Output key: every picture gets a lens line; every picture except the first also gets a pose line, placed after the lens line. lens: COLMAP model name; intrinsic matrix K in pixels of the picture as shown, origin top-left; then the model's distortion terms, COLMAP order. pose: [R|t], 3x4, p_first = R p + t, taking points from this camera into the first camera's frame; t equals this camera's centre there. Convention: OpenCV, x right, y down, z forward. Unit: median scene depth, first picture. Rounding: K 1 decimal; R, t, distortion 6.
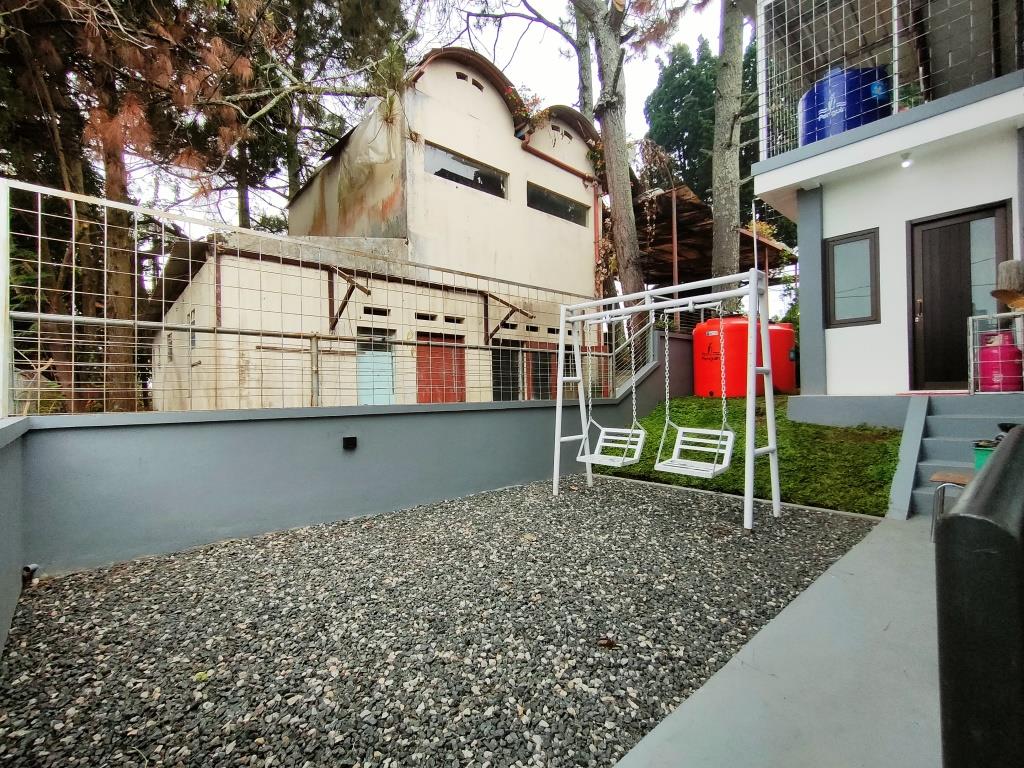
lens RADIAL K [[470.3, 0, 514.9], [0, 470.3, 392.4], [0, 0, 1]] dist [-0.004082, -0.000548]
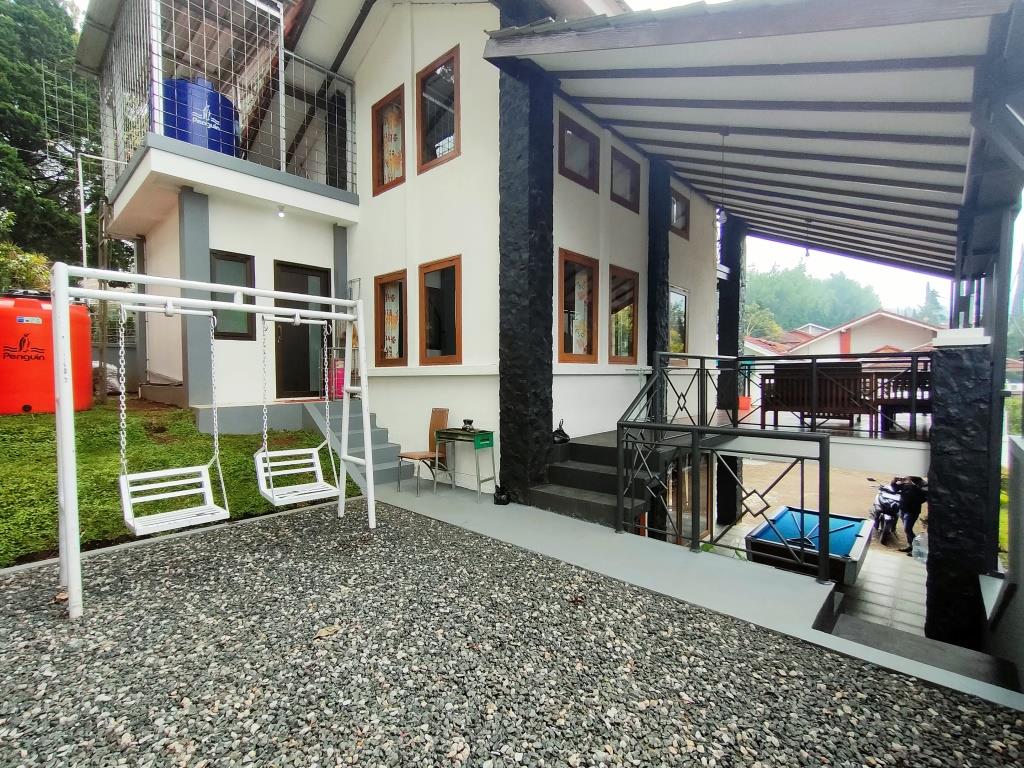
lens RADIAL K [[470.3, 0, 514.9], [0, 470.3, 392.4], [0, 0, 1]] dist [-0.004082, -0.000548]
pose [[-0.100672, -0.018469, 0.994748, -0.494846], [0.006900, 0.999791, 0.019261, -0.045090], [-0.994896, 0.008803, -0.100523, 0.558779]]
